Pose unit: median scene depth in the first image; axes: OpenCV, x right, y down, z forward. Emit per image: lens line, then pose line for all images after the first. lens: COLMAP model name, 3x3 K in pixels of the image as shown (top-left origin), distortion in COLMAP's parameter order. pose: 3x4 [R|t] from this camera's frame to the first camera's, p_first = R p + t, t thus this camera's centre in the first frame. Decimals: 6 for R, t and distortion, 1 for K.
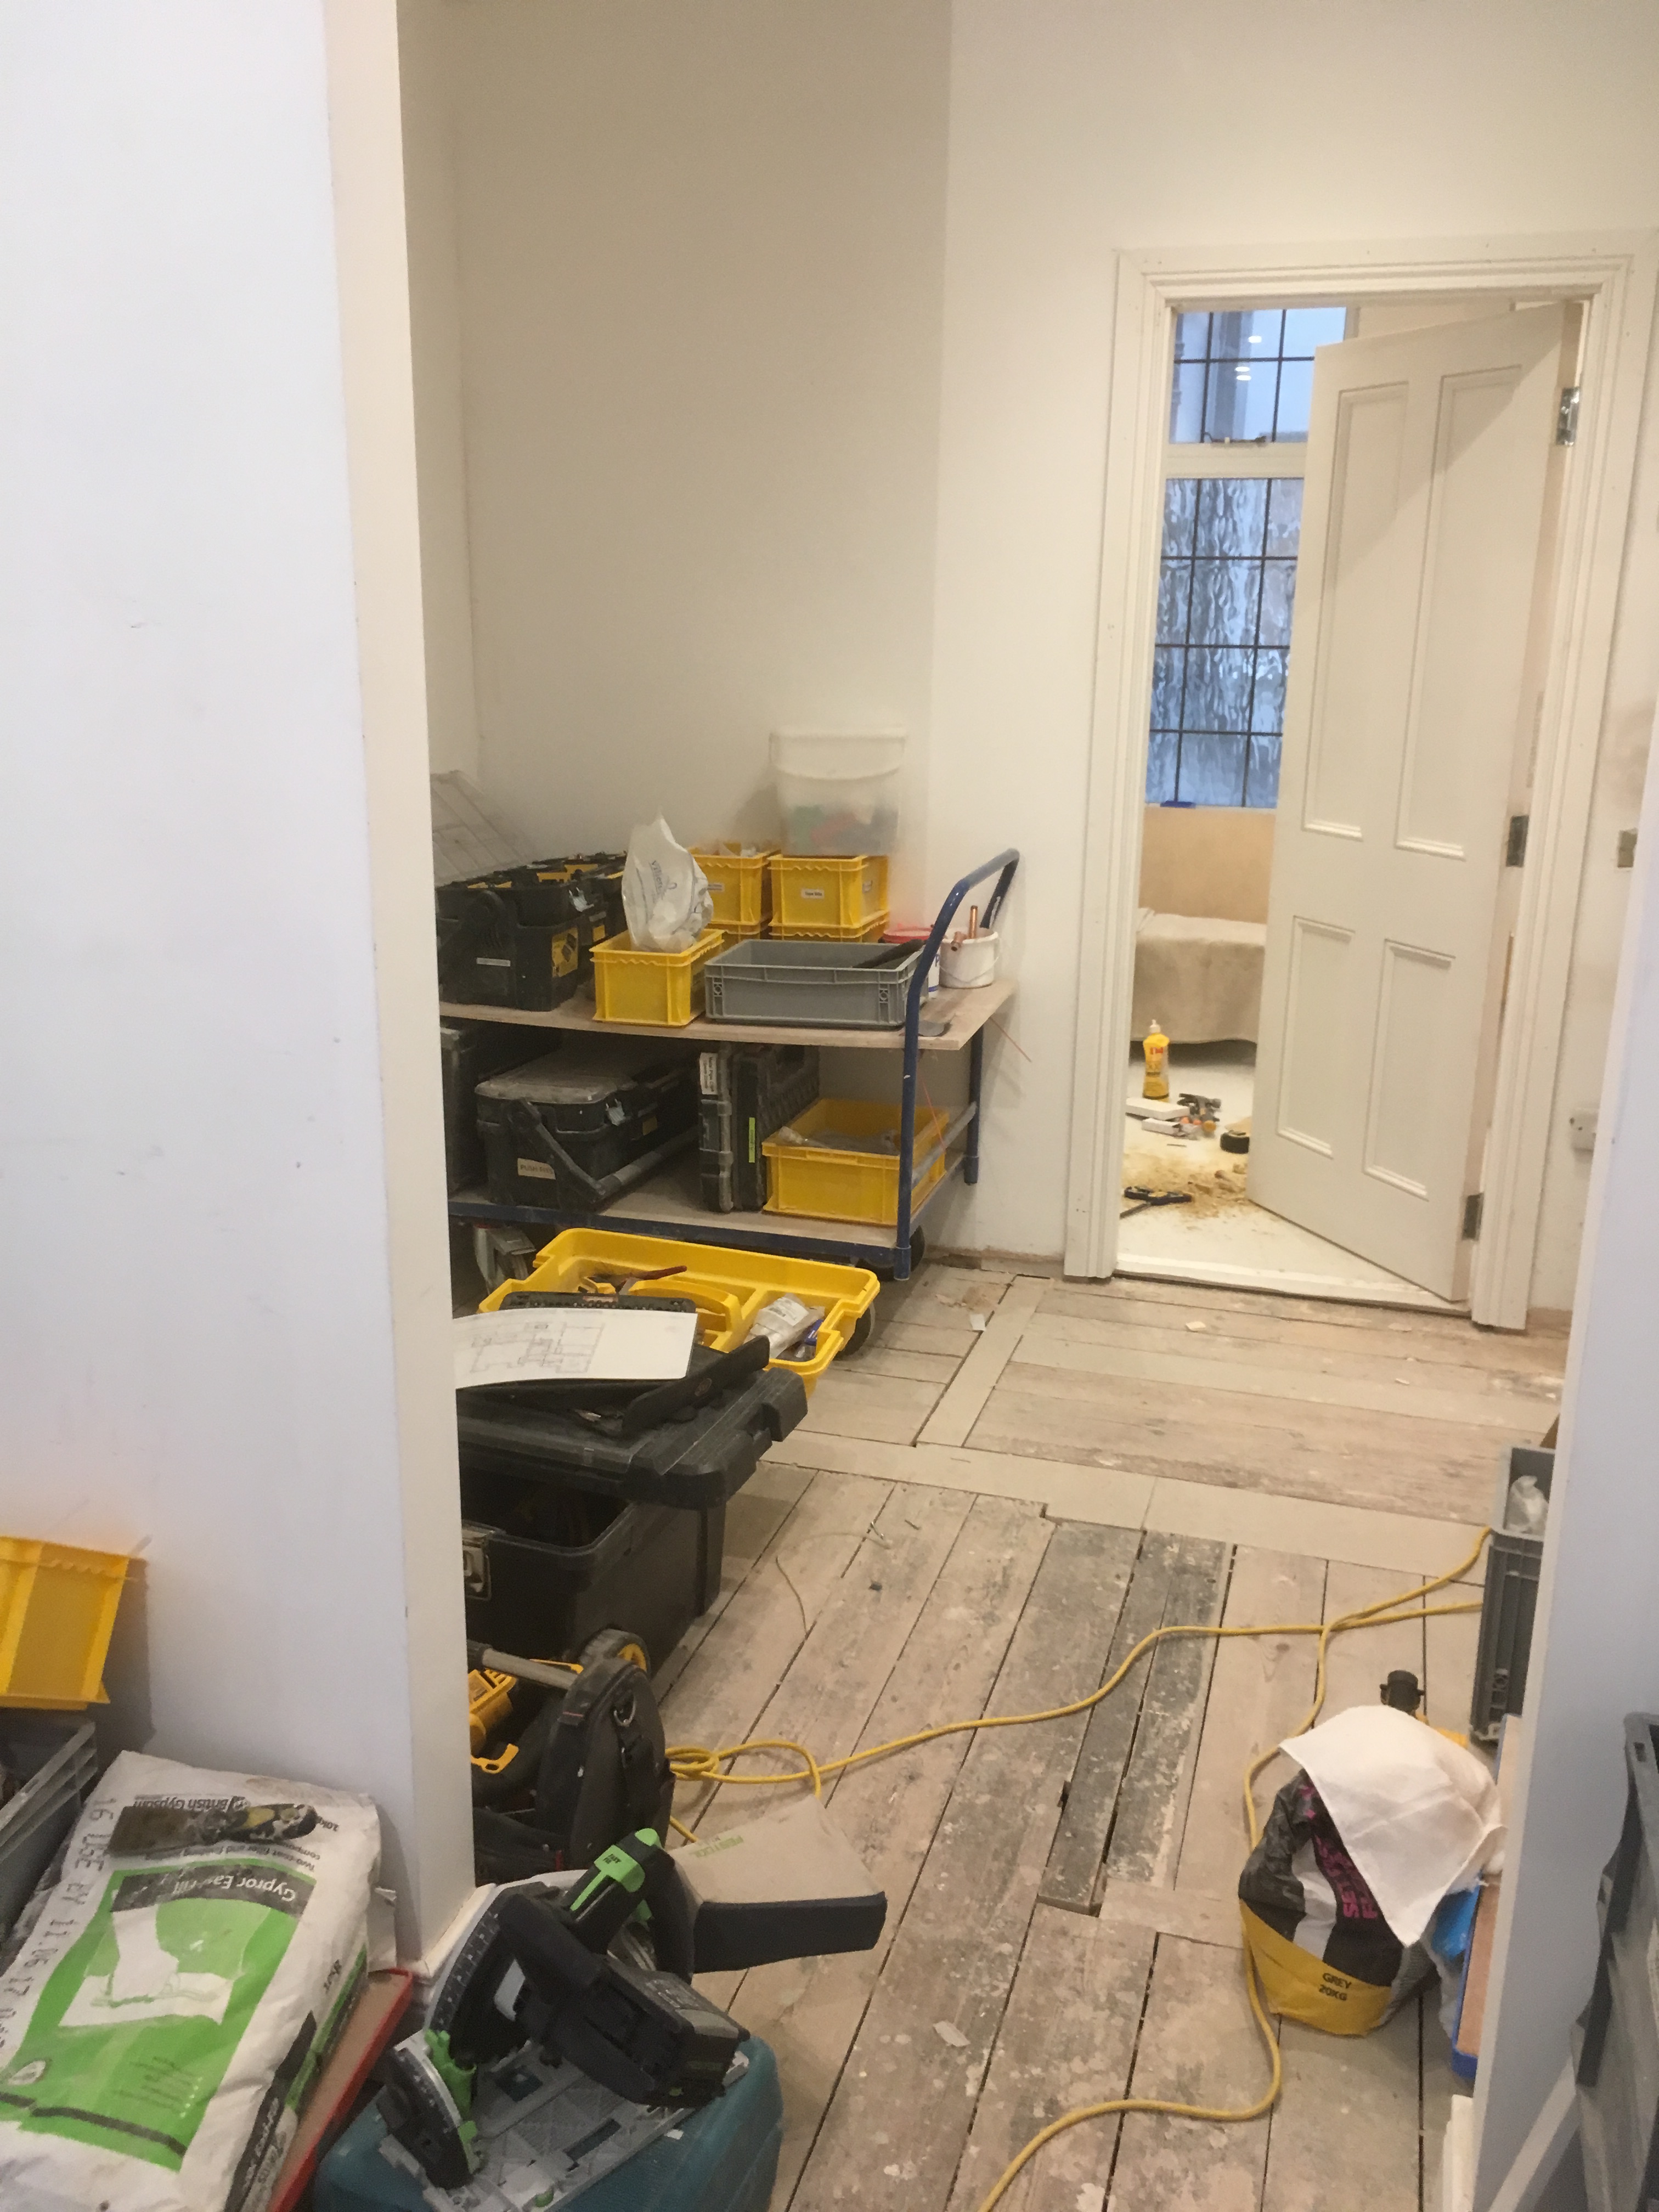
lens RADIAL K [[1881.1, 0, 823.5], [0, 1881.1, 1104.9], [0, 0, 1]] dist [0.059354, -0.029942]
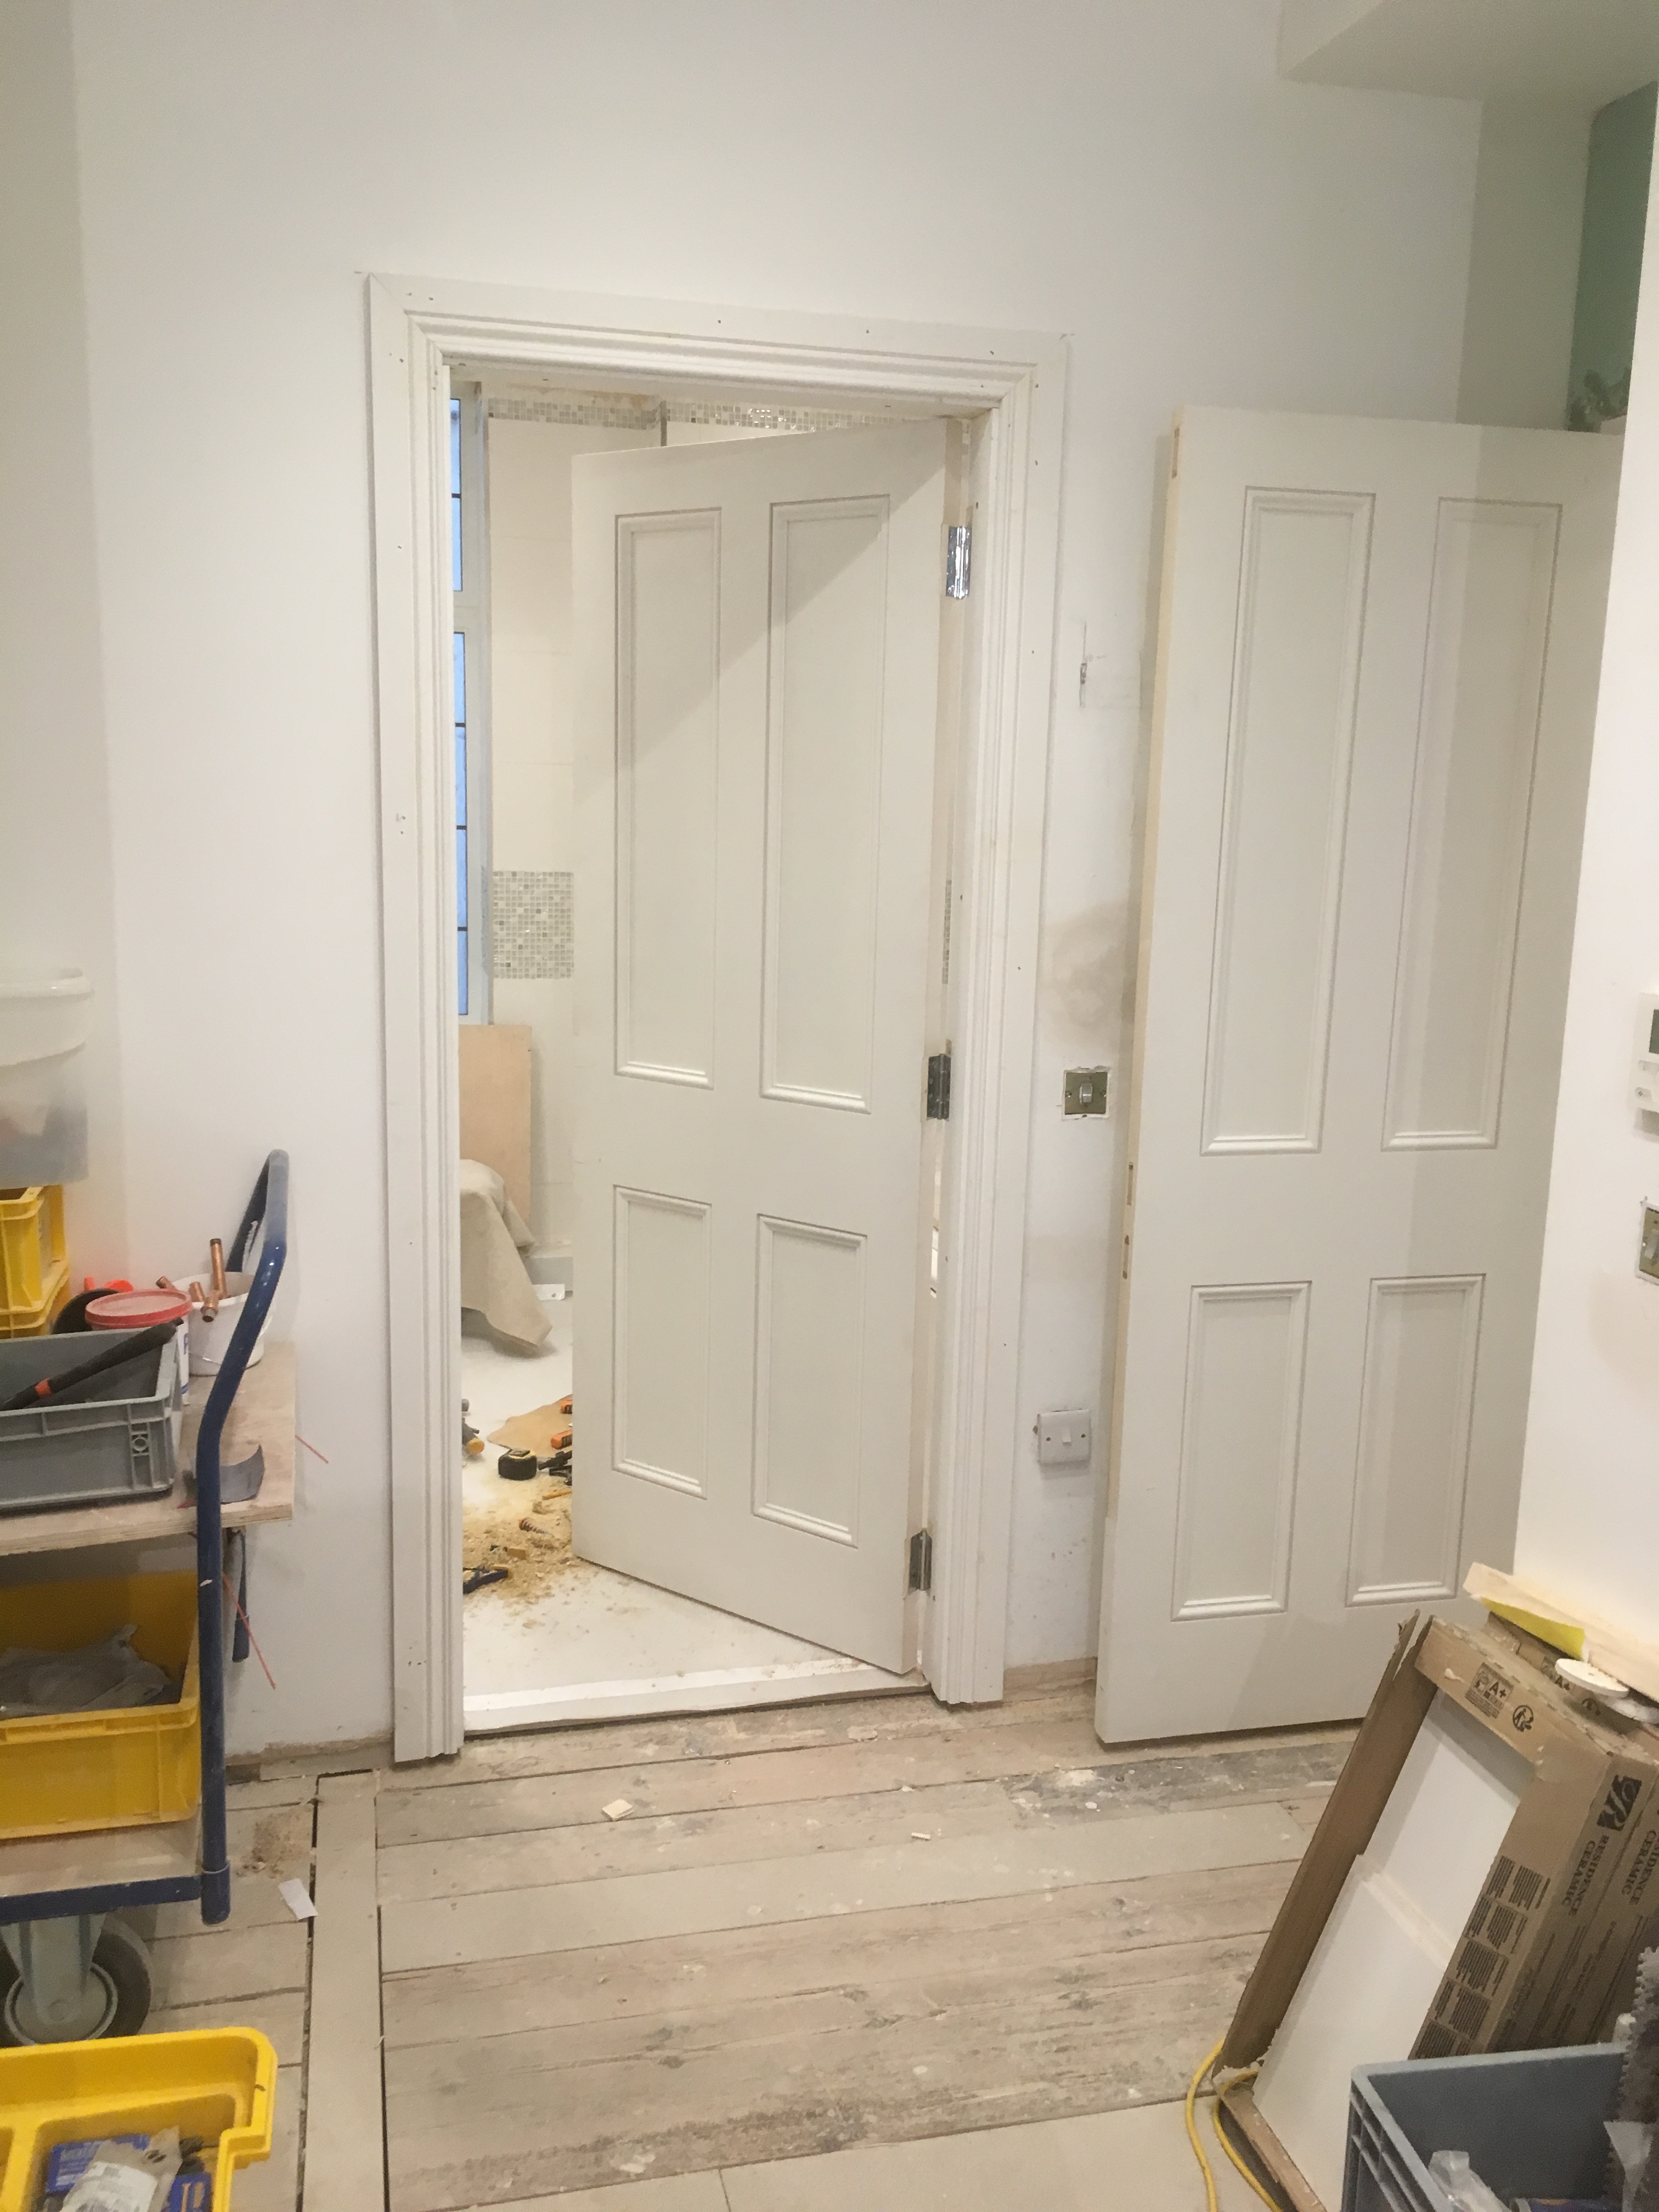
lens RADIAL K [[1881.1, 0, 825.7], [0, 1881.1, 1113.6], [0, 0, 1]] dist [0.059354, -0.029942]
pose [[0.858385, -0.087487, 0.505491, -0.066623], [0.125913, 0.991140, -0.042276, -0.097022], [-0.497314, 0.099937, 0.861795, 0.338971]]
